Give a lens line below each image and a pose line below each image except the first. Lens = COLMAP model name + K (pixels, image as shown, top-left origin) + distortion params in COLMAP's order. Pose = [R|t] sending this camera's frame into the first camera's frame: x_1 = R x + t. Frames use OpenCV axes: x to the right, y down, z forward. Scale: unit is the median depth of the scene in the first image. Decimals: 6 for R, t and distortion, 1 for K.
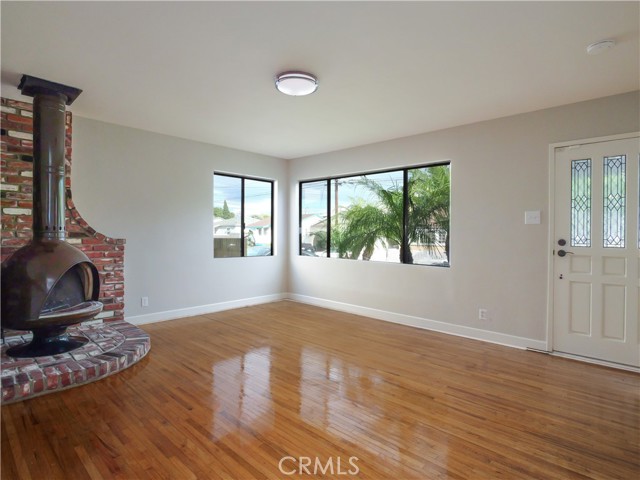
lens RADIAL K [[350.5, 0, 320.2], [0, 350.5, 227.7], [0, 0, 1]] dist [-0.007813, 0.000044]
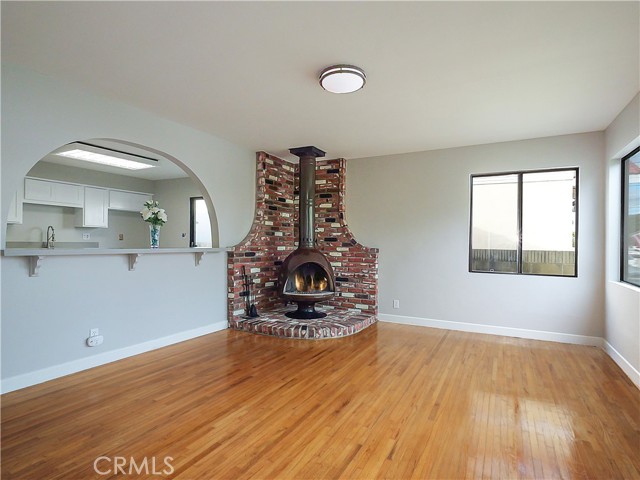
lens RADIAL K [[350.5, 0, 322.5], [0, 350.5, 244.0], [0, 0, 1]] dist [-0.007813, 0.000044]
pose [[0.240570, -0.008565, -0.970594, 0.637431], [0.005988, 0.999955, -0.007339, 0.027411], [0.970613, -0.004047, 0.240611, 0.573021]]
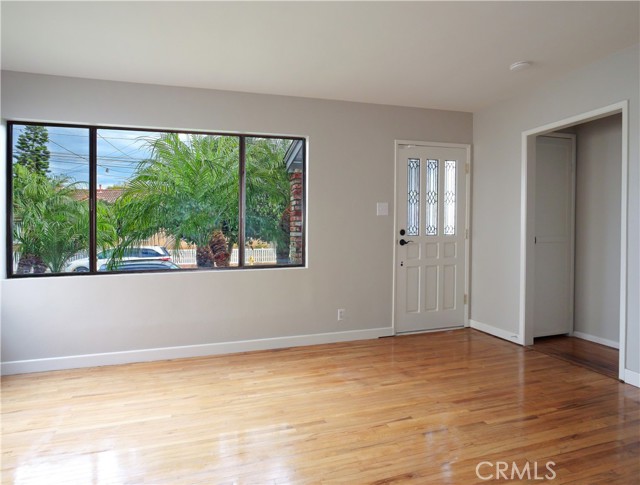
lens RADIAL K [[365.6, 0, 300.5], [0, 365.6, 238.1], [0, 0, 1]] dist [0.007800, 0.002658]
pose [[0.504251, -0.037761, 0.862731, -0.422731], [0.008542, 0.999213, 0.038742, 0.011632], [-0.863515, -0.012166, 0.504176, 0.640128]]
